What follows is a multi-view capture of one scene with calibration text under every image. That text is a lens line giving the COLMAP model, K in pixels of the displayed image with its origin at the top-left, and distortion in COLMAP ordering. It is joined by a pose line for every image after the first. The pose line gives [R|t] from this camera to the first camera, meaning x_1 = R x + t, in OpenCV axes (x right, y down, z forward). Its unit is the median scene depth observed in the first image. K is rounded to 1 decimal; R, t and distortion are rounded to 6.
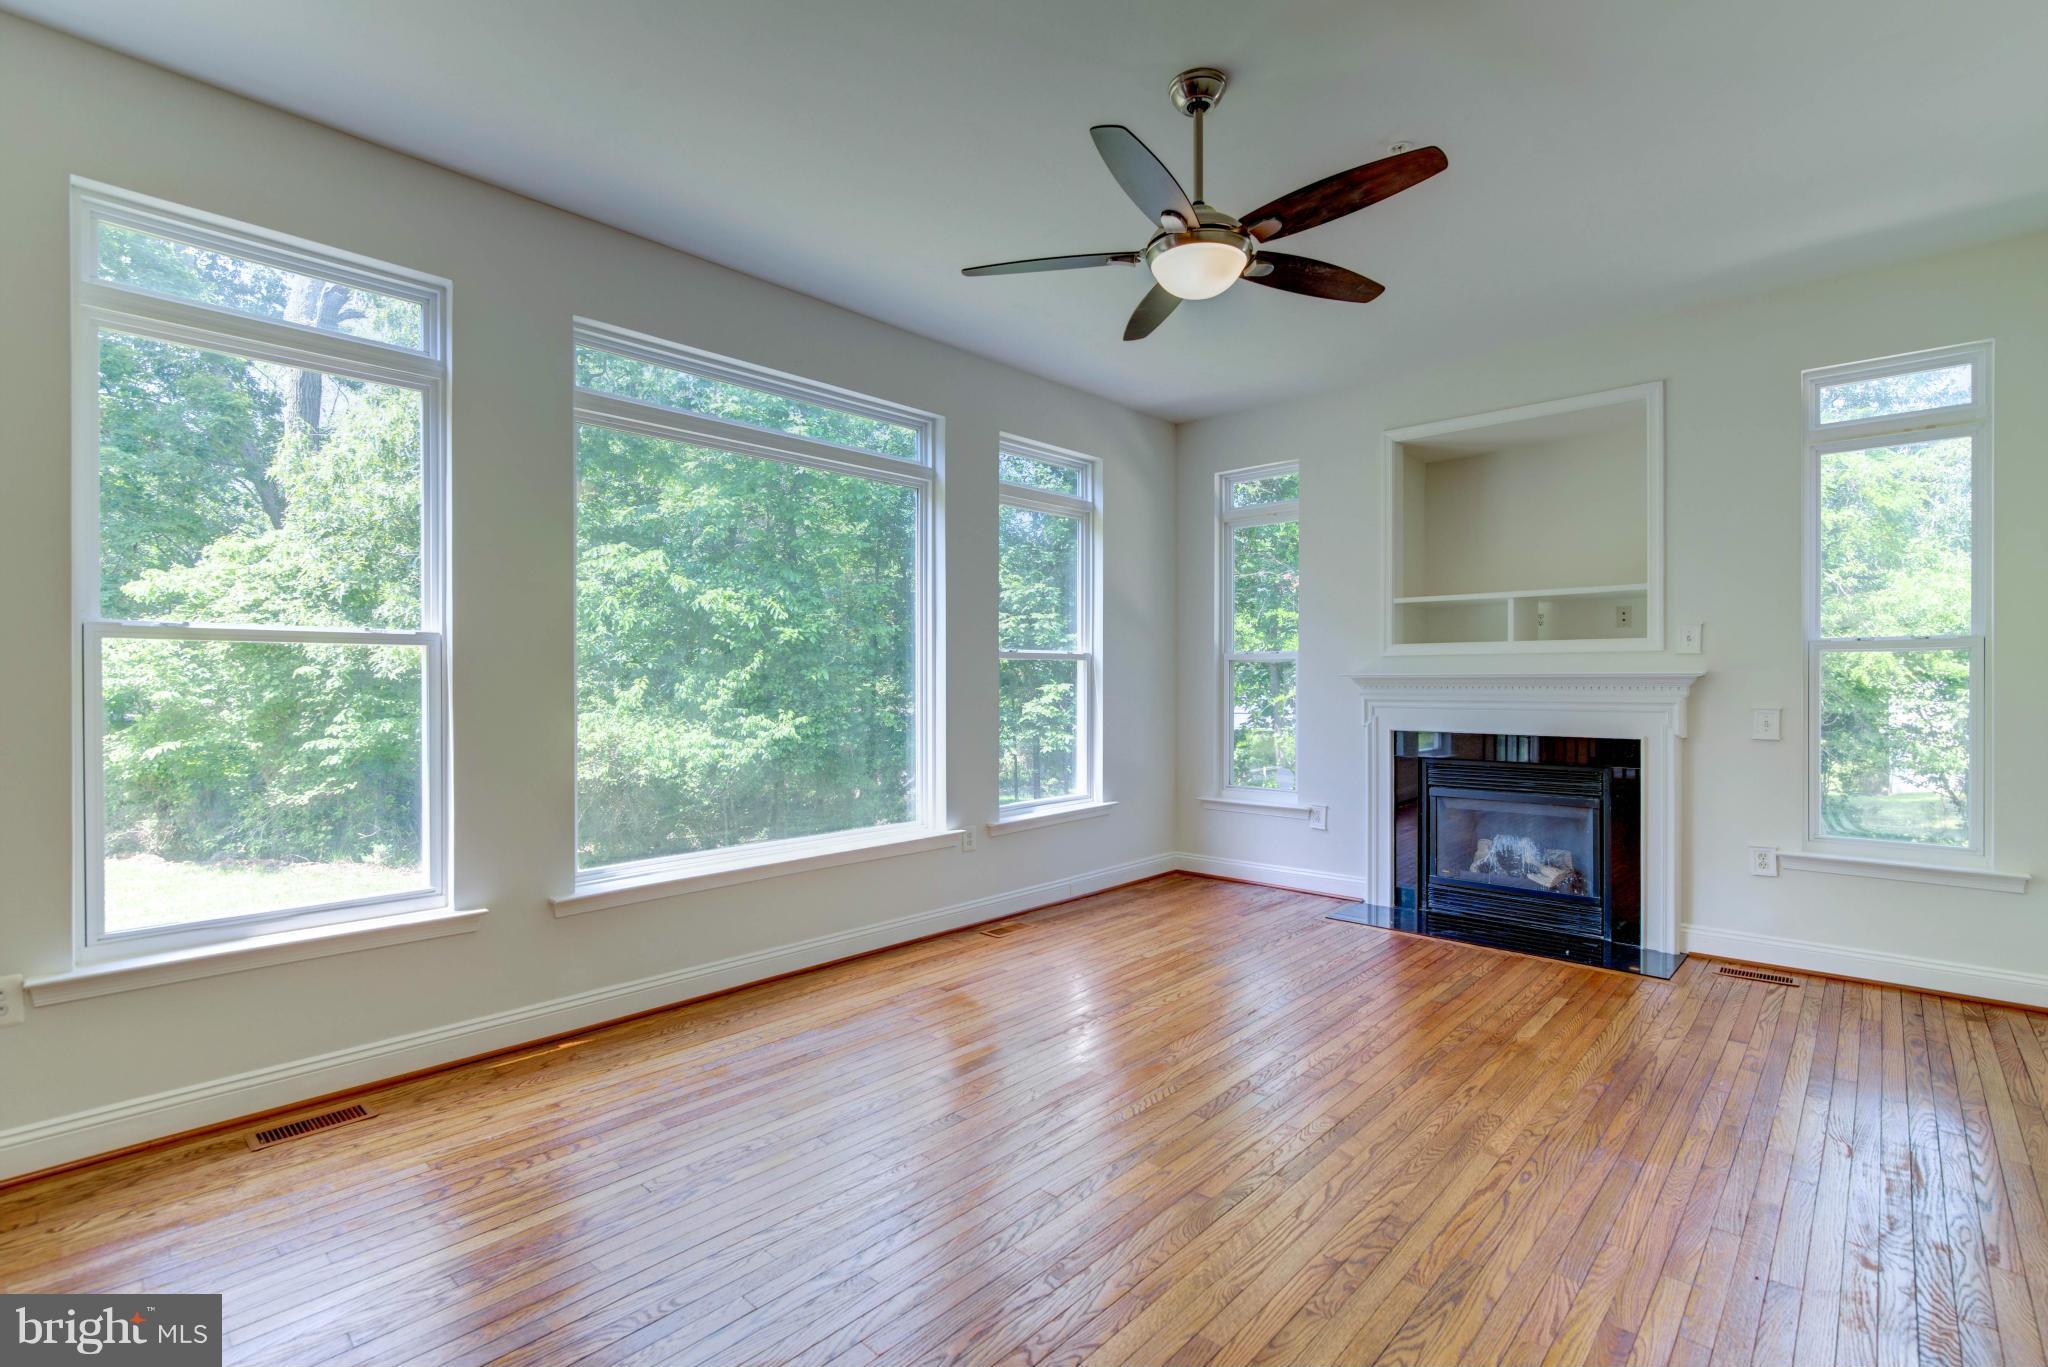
lens RADIAL K [[935.1, 0, 1026.3], [0, 935.1, 688.2], [0, 0, 1]] dist [-0.007572, 0.000028]
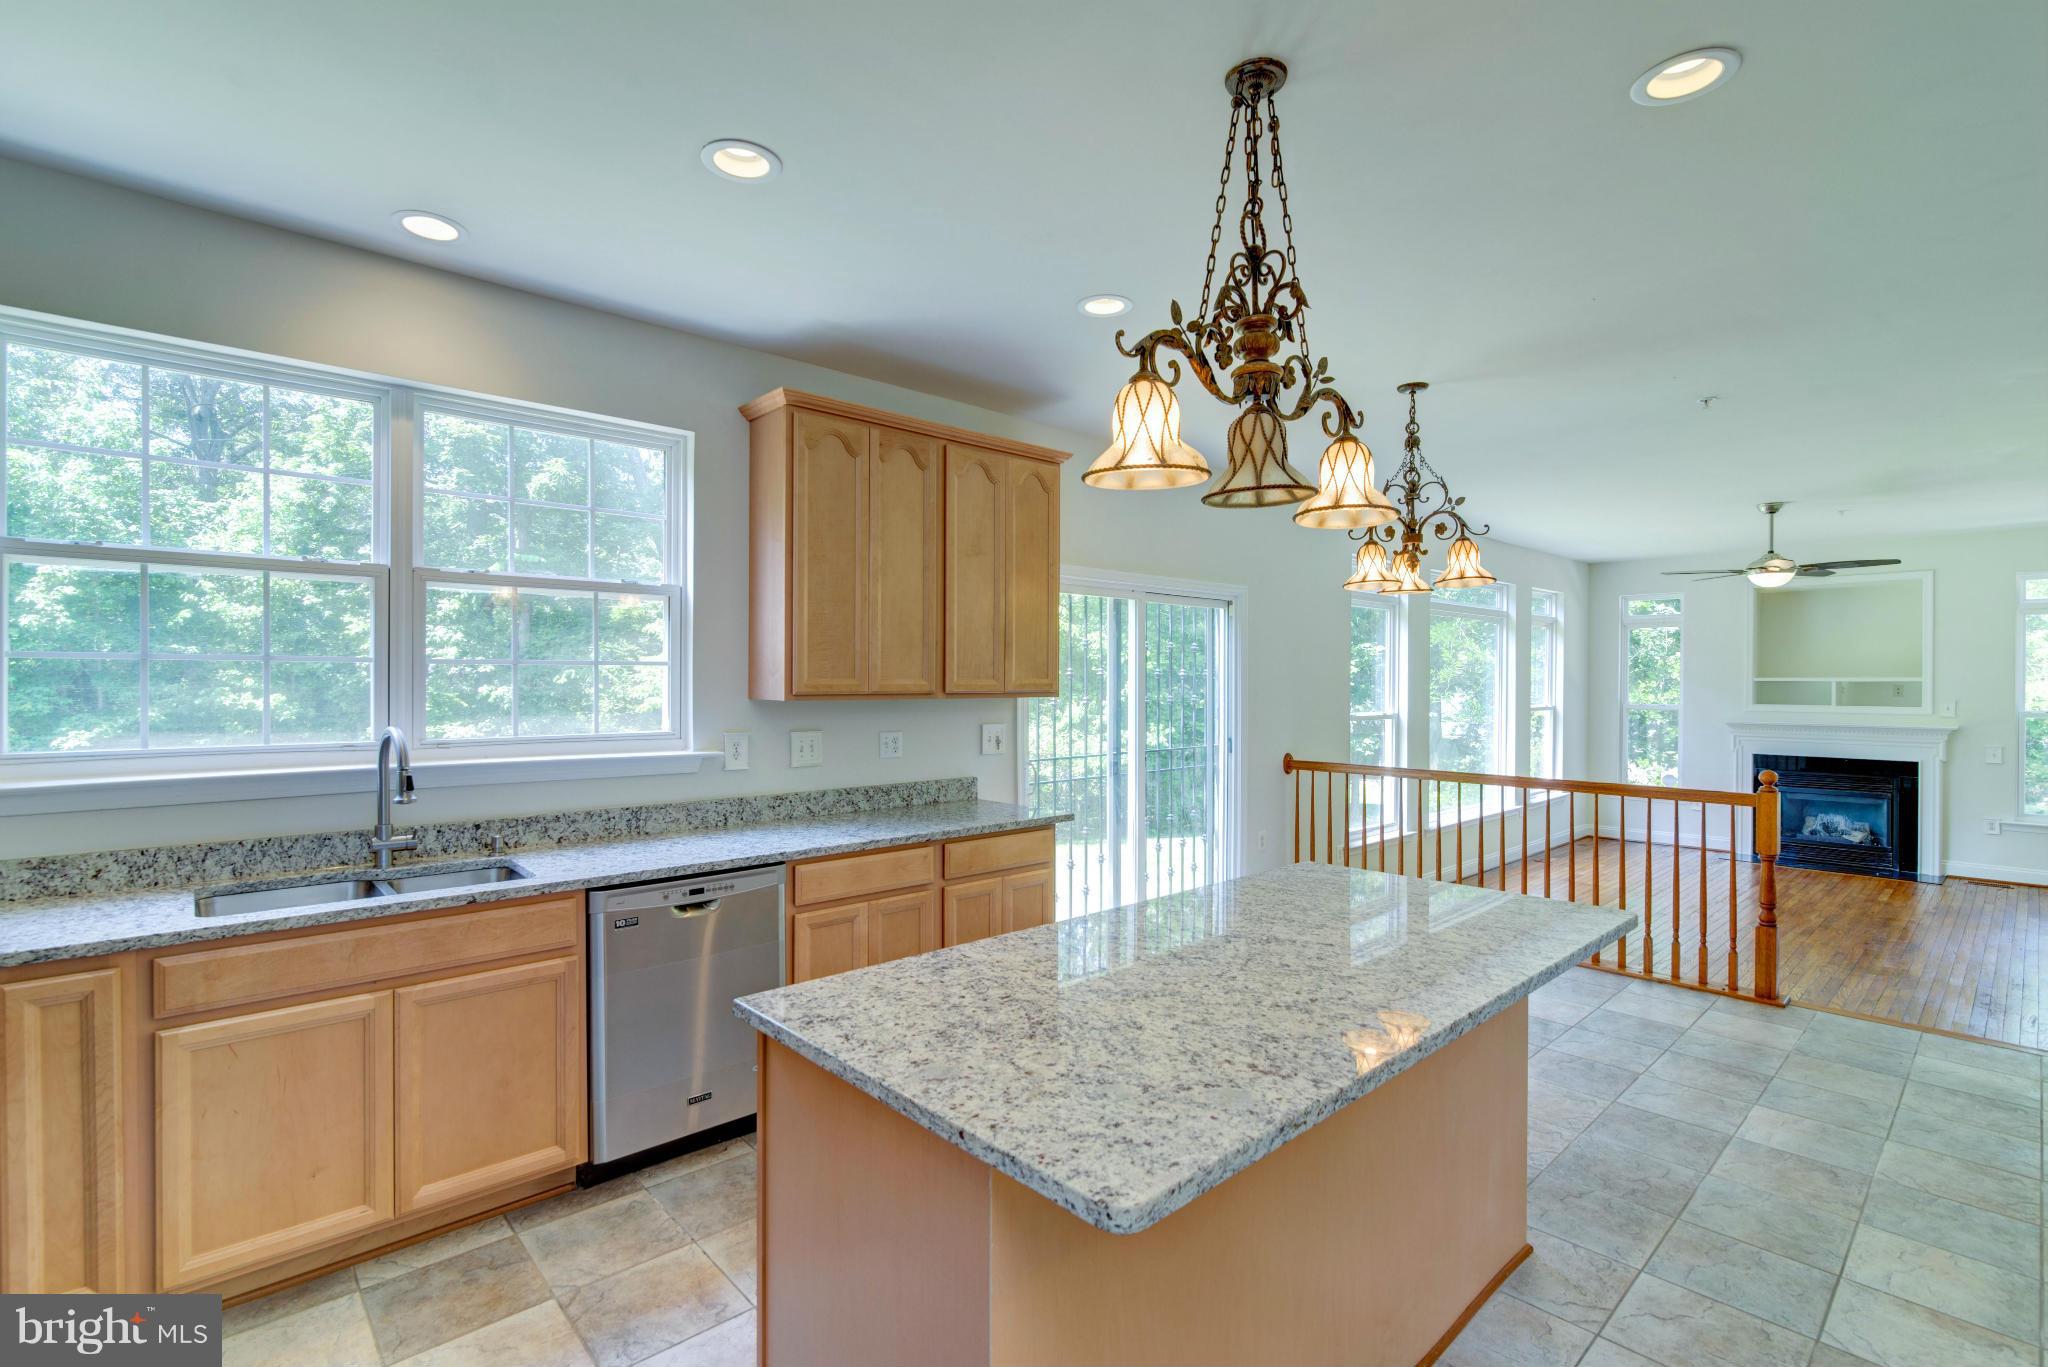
lens RADIAL K [[935.1, 0, 1020.0], [0, 935.1, 687.8], [0, 0, 1]] dist [-0.007572, 0.000028]
pose [[0.996018, 0.005848, -0.088964, -0.996547], [-0.005931, 0.999982, -0.000665, -0.083910], [0.088958, 0.001190, 0.996035, -1.041220]]
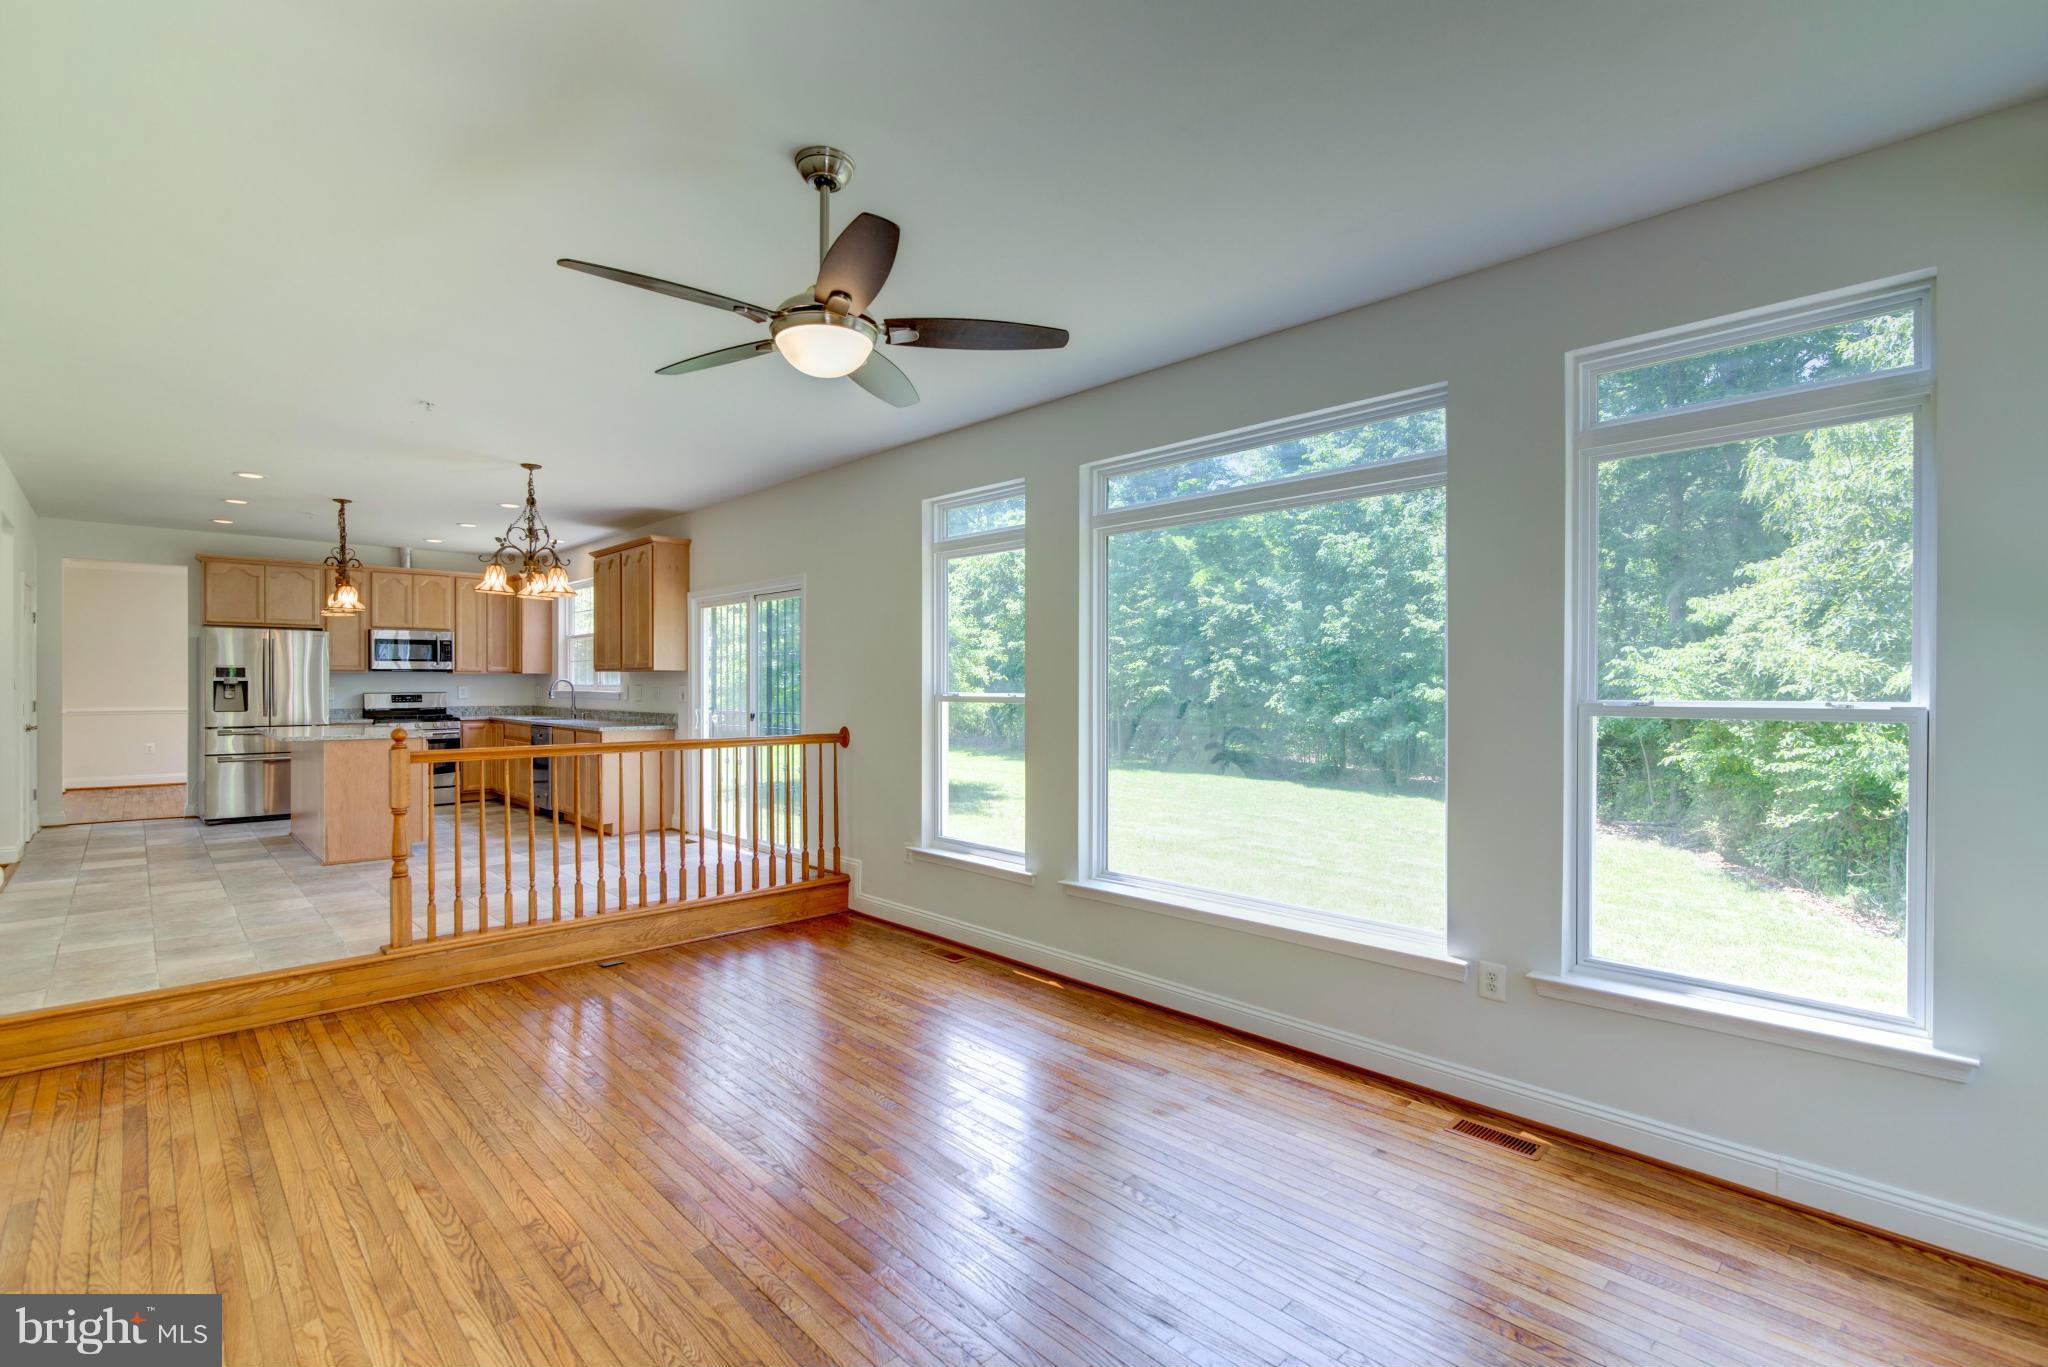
lens RADIAL K [[935.1, 0, 1023.3], [0, 935.1, 684.6], [0, 0, 1]] dist [-0.007572, 0.000028]
pose [[-0.061055, 0.003811, -0.998127, 0.705384], [-0.009010, 0.999950, 0.004369, -0.061867], [0.998094, 0.009260, -0.061018, 0.772062]]
